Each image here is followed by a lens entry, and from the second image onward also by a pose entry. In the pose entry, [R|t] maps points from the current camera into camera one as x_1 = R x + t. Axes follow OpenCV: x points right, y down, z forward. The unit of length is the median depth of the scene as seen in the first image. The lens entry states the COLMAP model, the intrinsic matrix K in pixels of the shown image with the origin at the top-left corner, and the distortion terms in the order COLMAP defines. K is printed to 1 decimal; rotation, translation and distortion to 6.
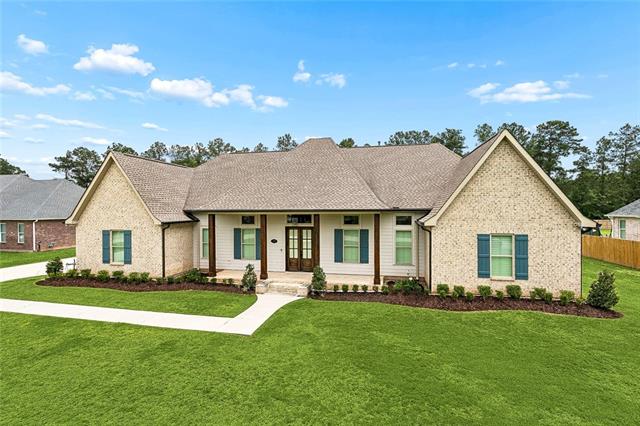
lens RADIAL K [[315.8, 0, 320.4], [0, 315.8, 214.2], [0, 0, 1]] dist [0.020035, 0.000996]
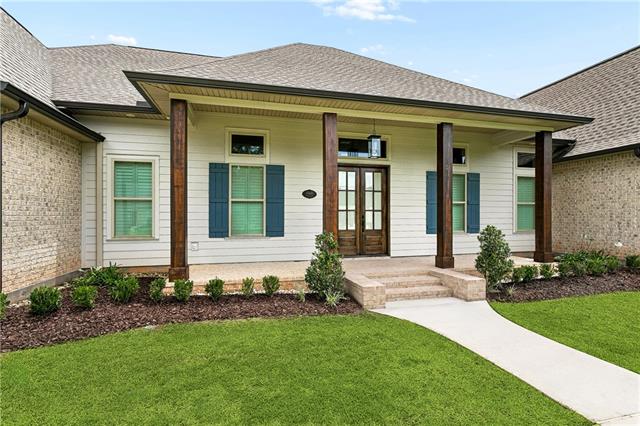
lens RADIAL K [[319.3, 0, 320.4], [0, 319.3, 216.4], [0, 0, 1]] dist [-0.001566, -0.000171]
pose [[0.884702, 0.004074, 0.466139, -0.374596], [0.001263, 0.999937, -0.011136, 0.131934], [-0.466155, 0.010441, 0.884642, 0.621936]]
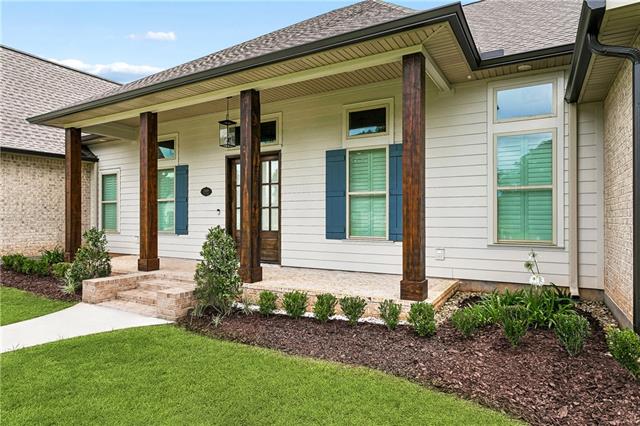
lens RADIAL K [[392.4, 0, 317.8], [0, 392.4, 211.1], [0, 0, 1]] dist [-0.002178, -0.000266]
pose [[0.953434, -0.000692, -0.301602, 0.182141], [-0.005887, 0.999764, -0.020904, 0.132156], [0.301545, 0.021706, 0.953205, 0.559677]]
